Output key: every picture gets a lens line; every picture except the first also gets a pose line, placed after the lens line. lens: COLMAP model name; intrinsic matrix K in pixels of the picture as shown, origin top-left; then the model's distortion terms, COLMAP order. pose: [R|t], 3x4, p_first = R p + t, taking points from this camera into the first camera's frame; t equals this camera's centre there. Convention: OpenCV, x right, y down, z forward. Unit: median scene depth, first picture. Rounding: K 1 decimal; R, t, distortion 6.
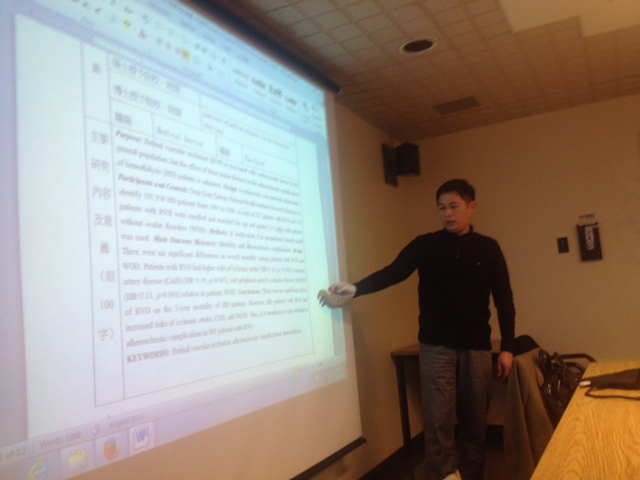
lens RADIAL K [[614.0, 0, 315.9], [0, 614.0, 239.4], [0, 0, 1]] dist [0.014318, 0.000000]
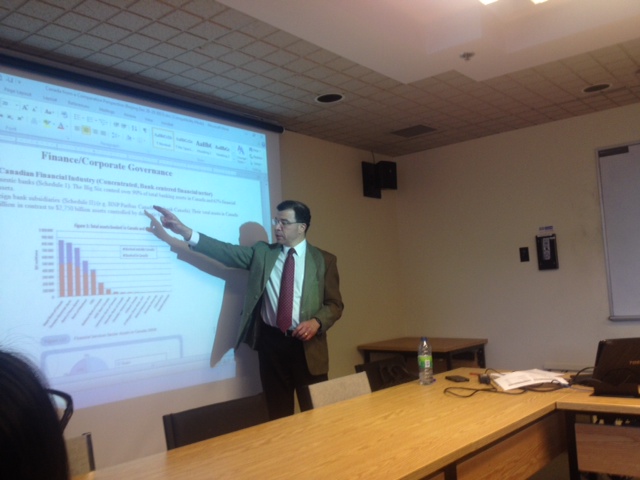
lens RADIAL K [[614.0, 0, 318.9], [0, 614.0, 237.5], [0, 0, 1]] dist [0.014318, 0.000000]
pose [[0.977501, 0.010116, -0.210690, 0.395345], [-0.002528, 0.999339, 0.036252, -0.083651], [0.210917, -0.034903, 0.976881, -0.183477]]
